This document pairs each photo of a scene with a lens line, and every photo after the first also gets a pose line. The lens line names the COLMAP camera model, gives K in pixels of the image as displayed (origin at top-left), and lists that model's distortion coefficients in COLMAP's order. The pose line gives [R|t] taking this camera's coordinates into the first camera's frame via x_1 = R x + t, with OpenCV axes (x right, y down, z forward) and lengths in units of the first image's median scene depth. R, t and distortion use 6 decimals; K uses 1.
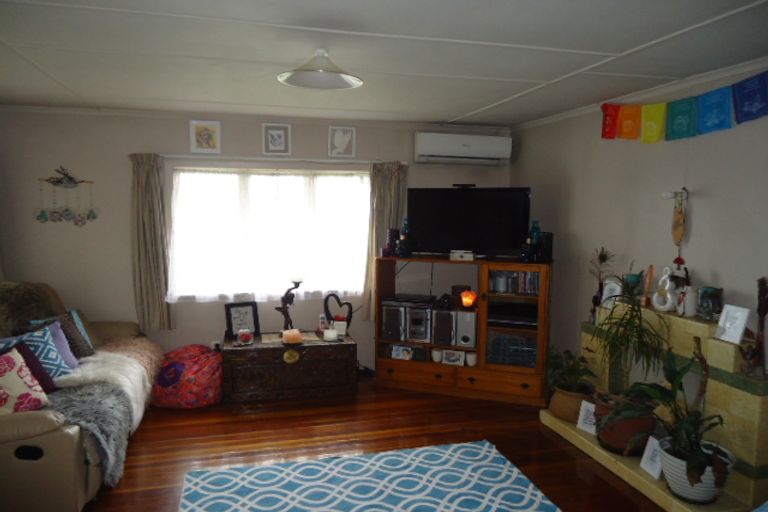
lens RADIAL K [[554.0, 0, 383.2], [0, 554.0, 258.1], [0, 0, 1]] dist [-0.003623, -0.003664]
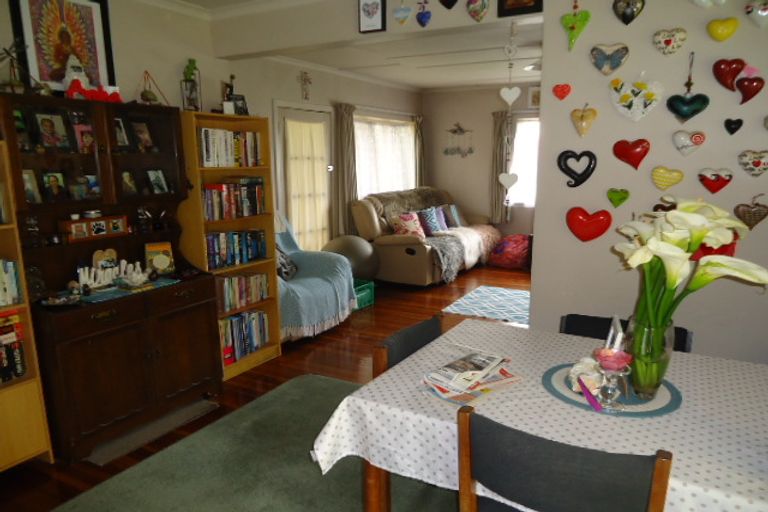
lens RADIAL K [[554.0, 0, 384.7], [0, 554.0, 257.3], [0, 0, 1]] dist [-0.003623, -0.003664]
pose [[0.713855, 0.117269, -0.690405, 0.571726], [-0.055050, 0.992226, 0.111615, 0.081904], [0.698127, -0.041670, 0.714760, -0.469587]]
